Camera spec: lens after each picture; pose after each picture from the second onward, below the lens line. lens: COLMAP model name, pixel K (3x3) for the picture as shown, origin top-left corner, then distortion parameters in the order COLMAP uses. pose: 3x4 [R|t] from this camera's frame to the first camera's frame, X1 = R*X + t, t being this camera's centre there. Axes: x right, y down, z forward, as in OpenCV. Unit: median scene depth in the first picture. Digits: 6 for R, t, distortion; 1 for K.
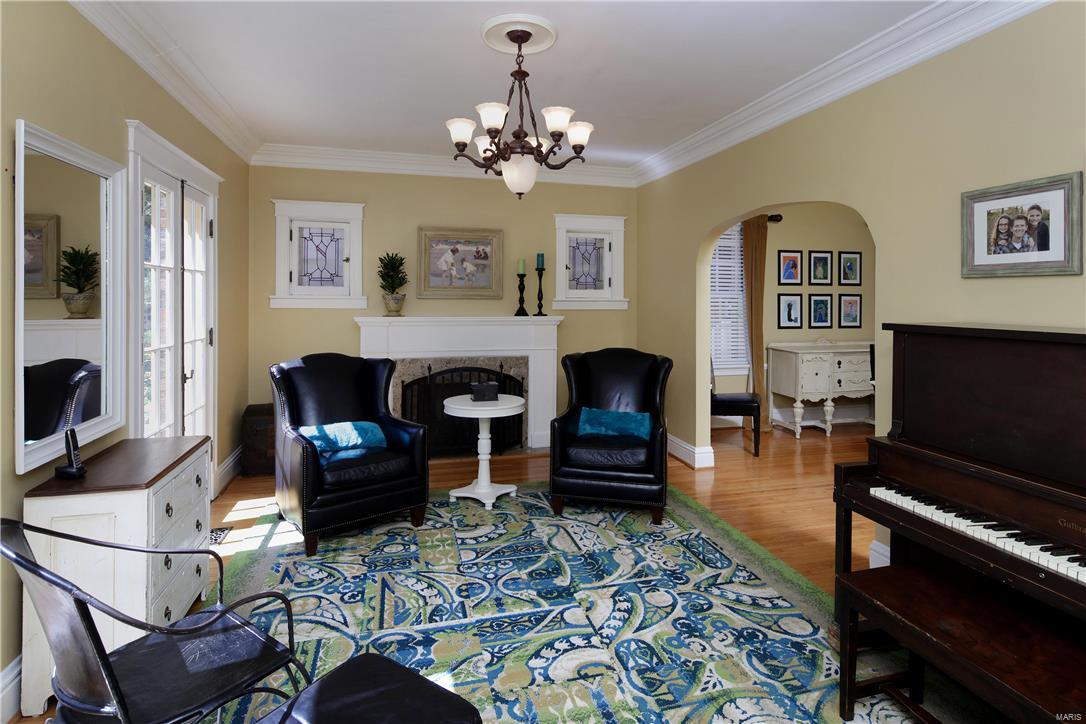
lens RADIAL K [[527.8, 0, 543.5], [0, 527.8, 299.5], [0, 0, 1]] dist [0.003949, -0.001180]
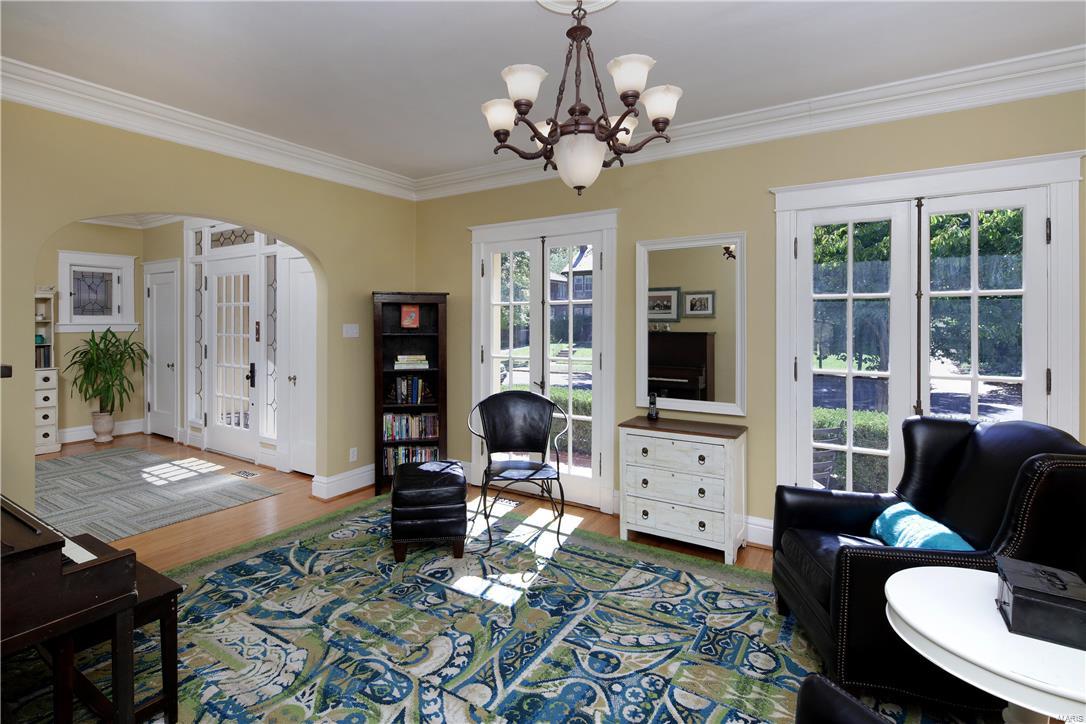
lens RADIAL K [[527.8, 0, 513.7], [0, 527.8, 318.6], [0, 0, 1]] dist [0.003949, -0.001180]
pose [[-0.737870, -0.009073, -0.674881, 0.612974], [-0.008991, 0.999953, -0.003612, 0.007979], [0.674882, 0.003403, -0.737917, 1.724485]]
